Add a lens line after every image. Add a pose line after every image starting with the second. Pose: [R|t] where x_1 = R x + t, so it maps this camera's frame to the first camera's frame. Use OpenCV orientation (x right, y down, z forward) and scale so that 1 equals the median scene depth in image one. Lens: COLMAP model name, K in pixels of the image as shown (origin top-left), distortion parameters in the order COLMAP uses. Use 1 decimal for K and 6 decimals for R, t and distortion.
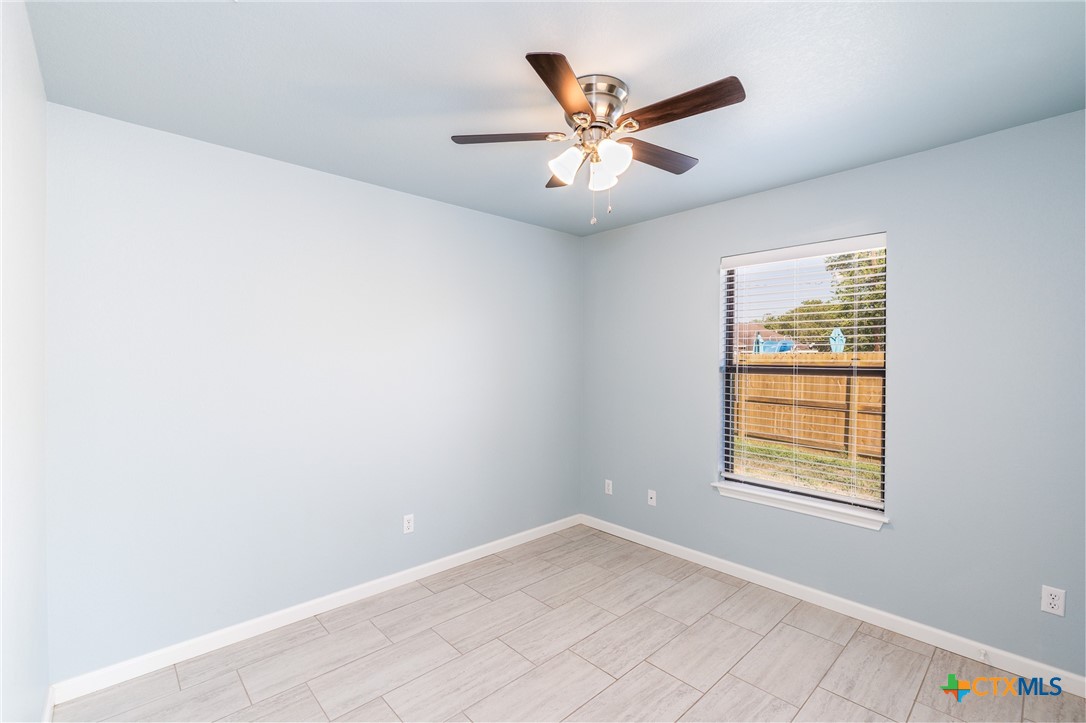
lens RADIAL K [[473.0, 0, 541.8], [0, 473.0, 364.1], [0, 0, 1]] dist [-0.000336, -0.000011]
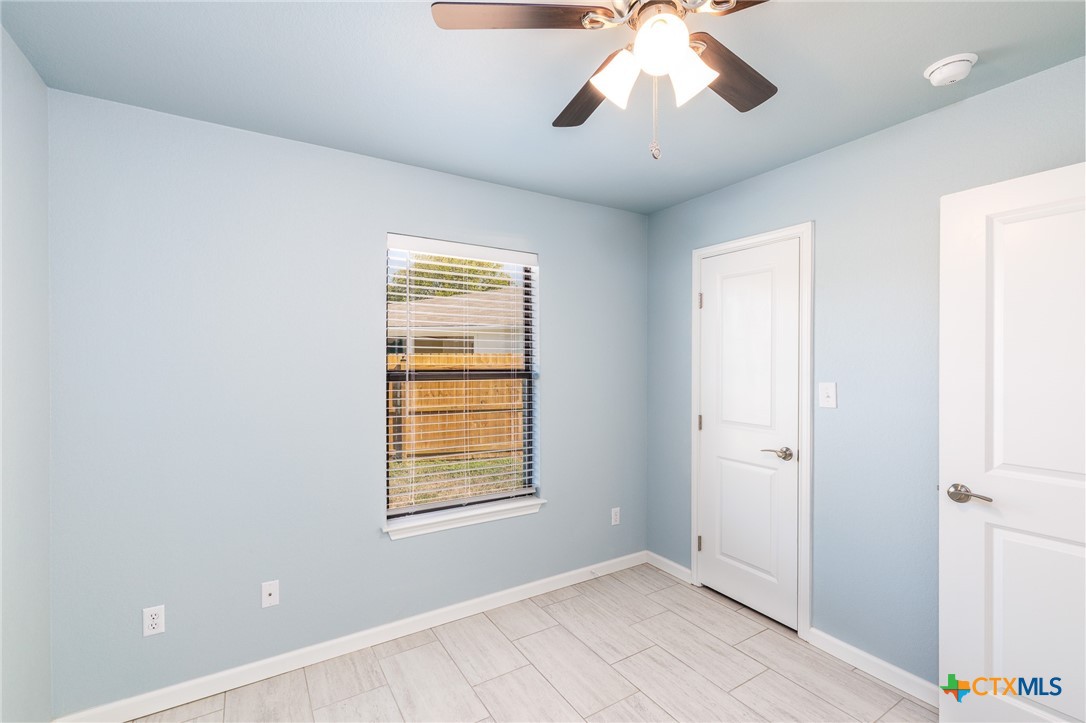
lens RADIAL K [[473.0, 0, 541.8], [0, 473.0, 364.1], [0, 0, 1]] dist [-0.000336, -0.000011]
pose [[0.191072, -0.006435, 0.981555, -0.360387], [0.011311, 0.999927, 0.004353, -0.011674], [-0.981511, 0.010271, 0.191131, 0.666088]]
